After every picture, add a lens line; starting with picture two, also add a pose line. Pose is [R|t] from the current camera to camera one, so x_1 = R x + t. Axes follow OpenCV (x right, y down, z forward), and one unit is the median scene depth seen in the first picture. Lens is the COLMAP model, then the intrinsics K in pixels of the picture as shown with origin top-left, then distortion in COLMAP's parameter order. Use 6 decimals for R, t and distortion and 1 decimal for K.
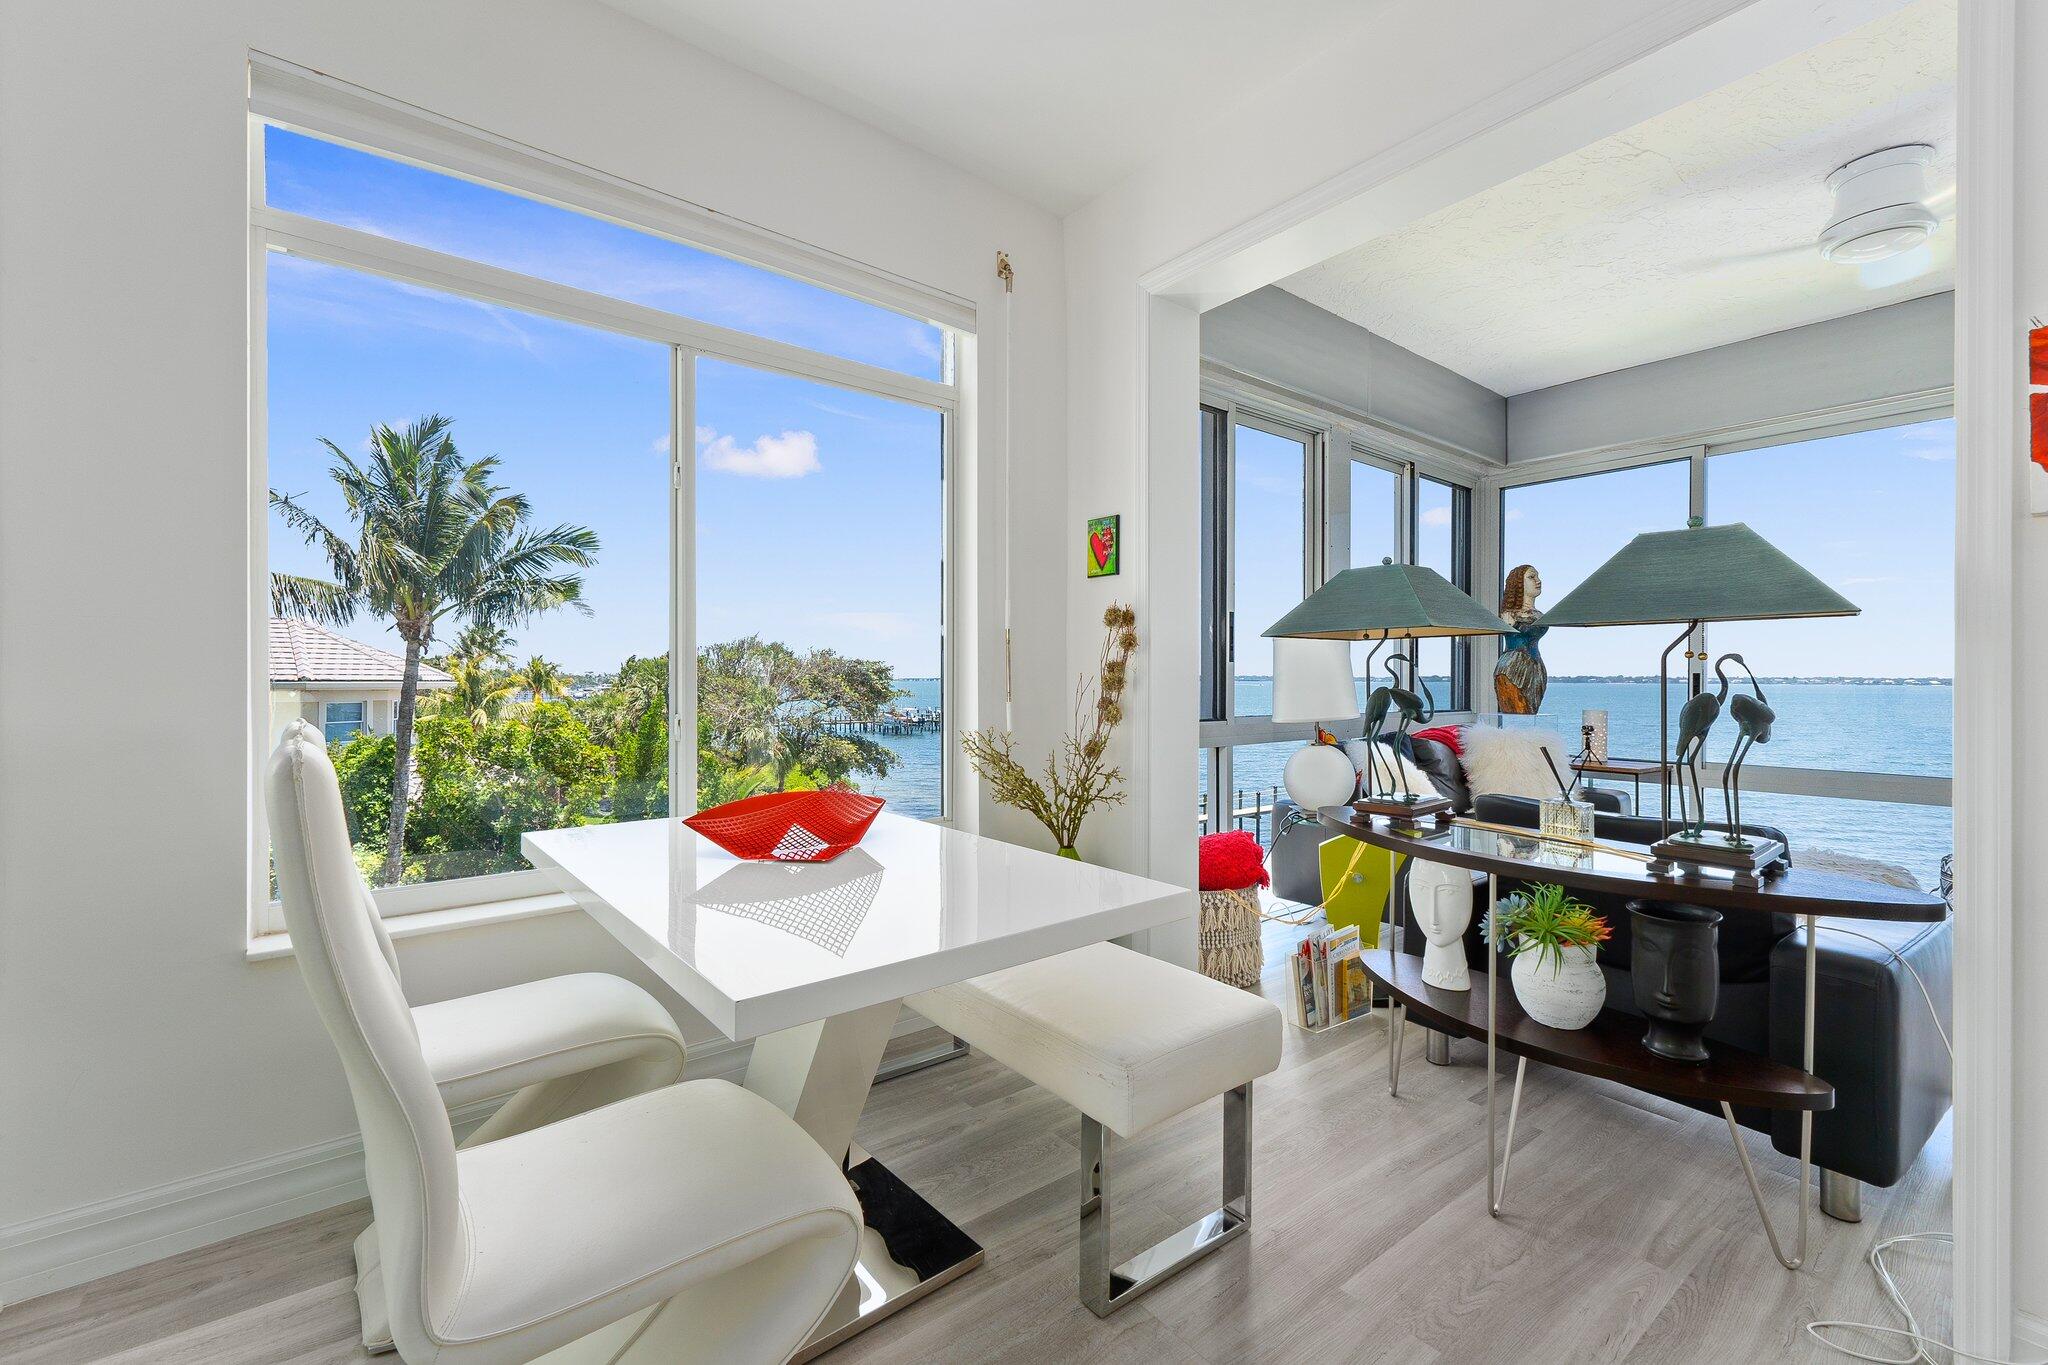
lens RADIAL K [[851.5, 0, 1026.8], [0, 851.5, 691.2], [0, 0, 1]] dist [0.003512, 0.000105]
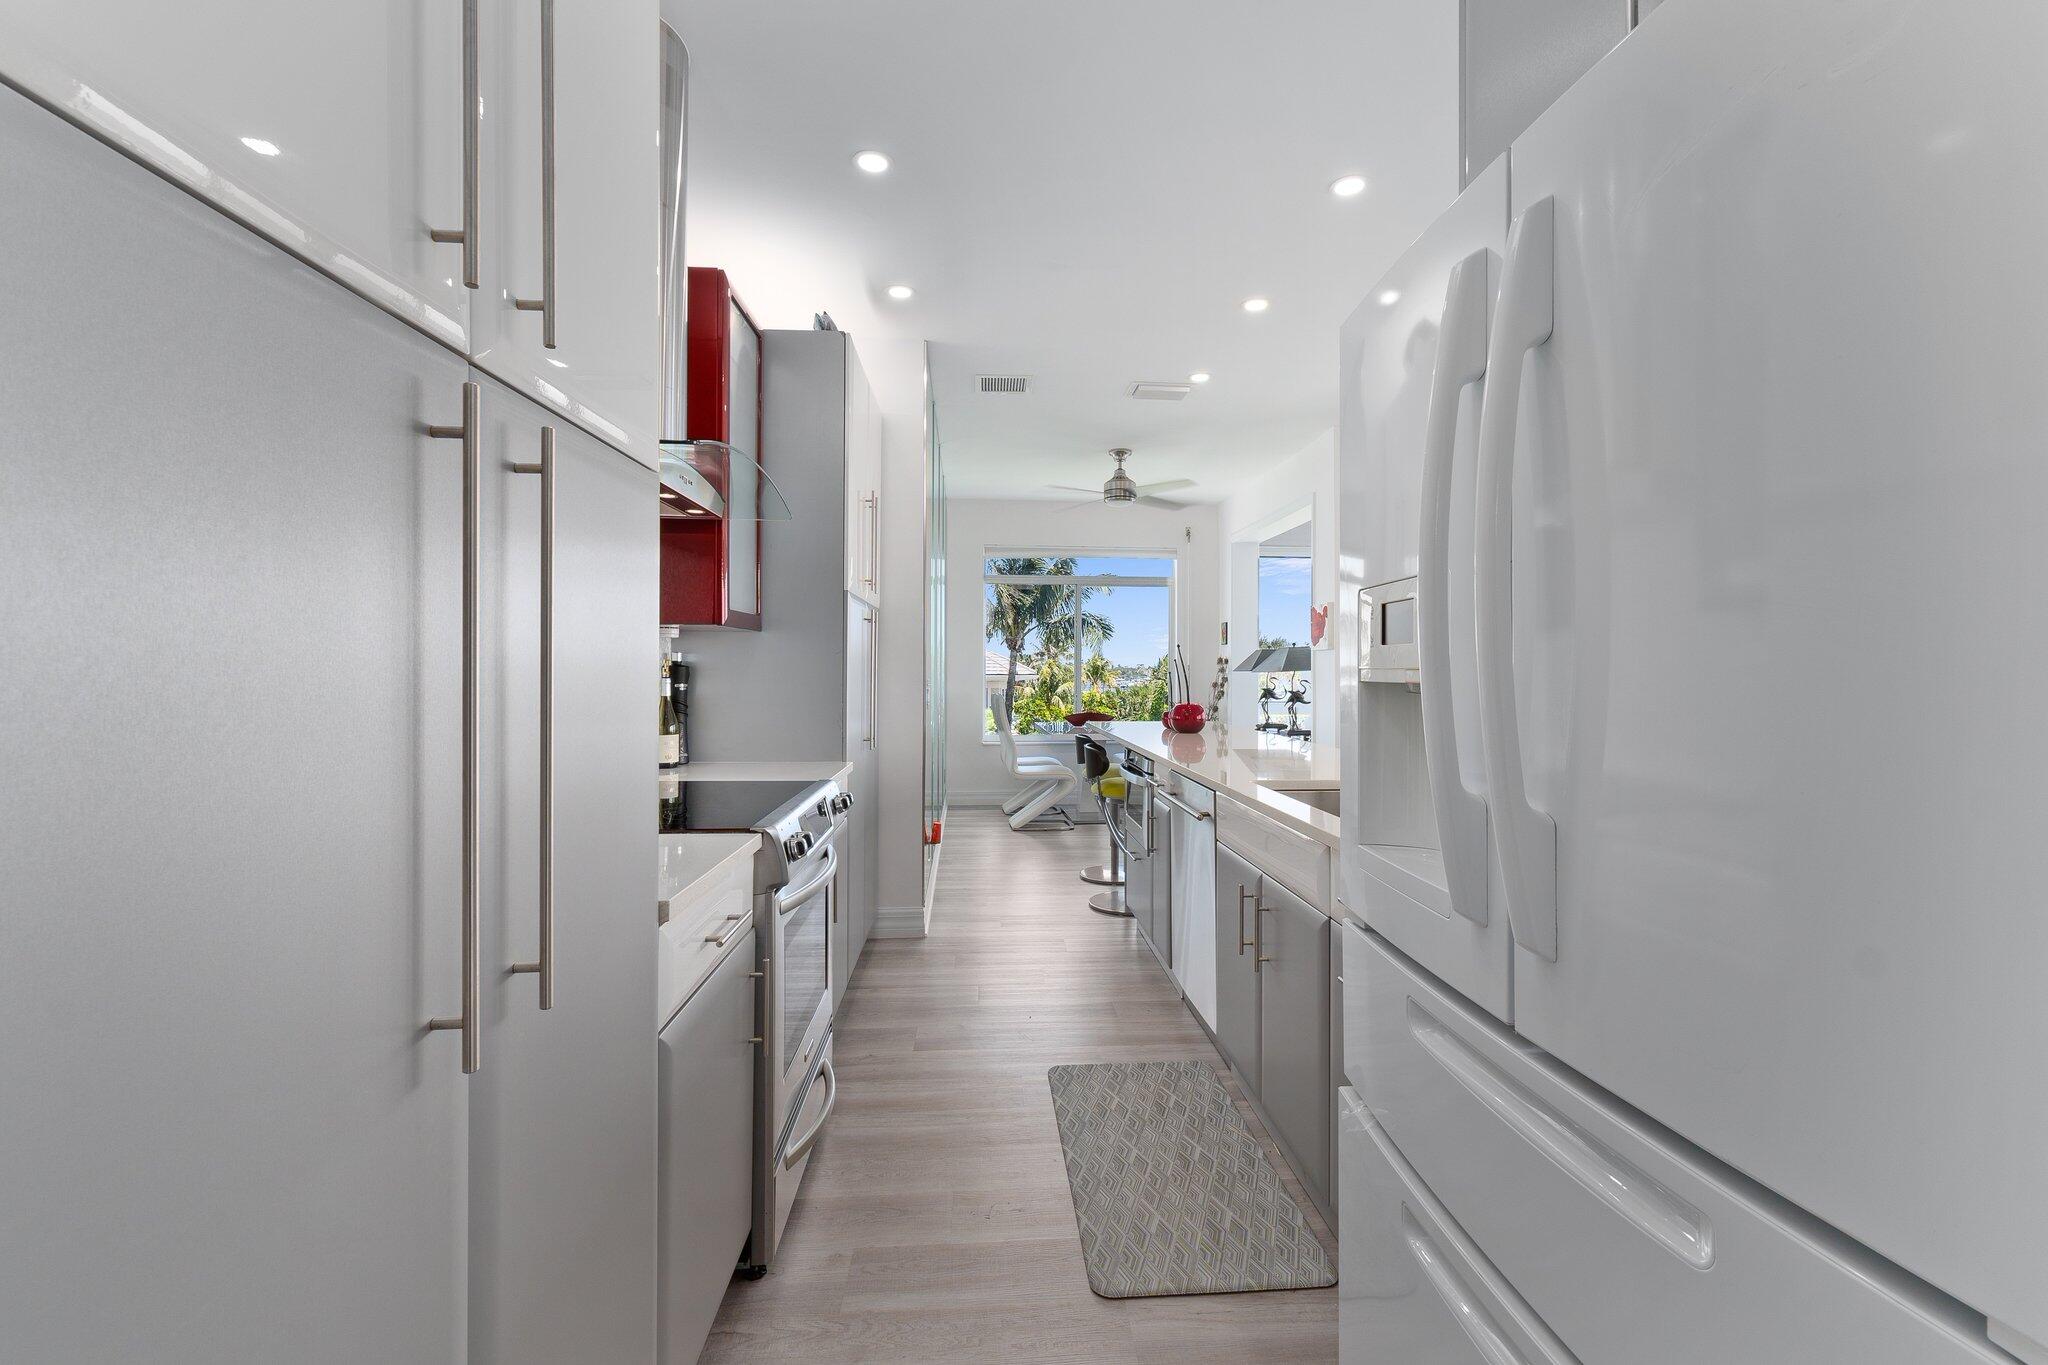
lens RADIAL K [[851.5, 0, 1026.8], [0, 851.5, 691.2], [0, 0, 1]] dist [0.003512, 0.000105]
pose [[0.821120, 0.010976, -0.570650, 0.164992], [-0.004960, 0.999915, 0.012097, -0.002741], [0.570734, -0.007103, 0.821104, -0.230921]]
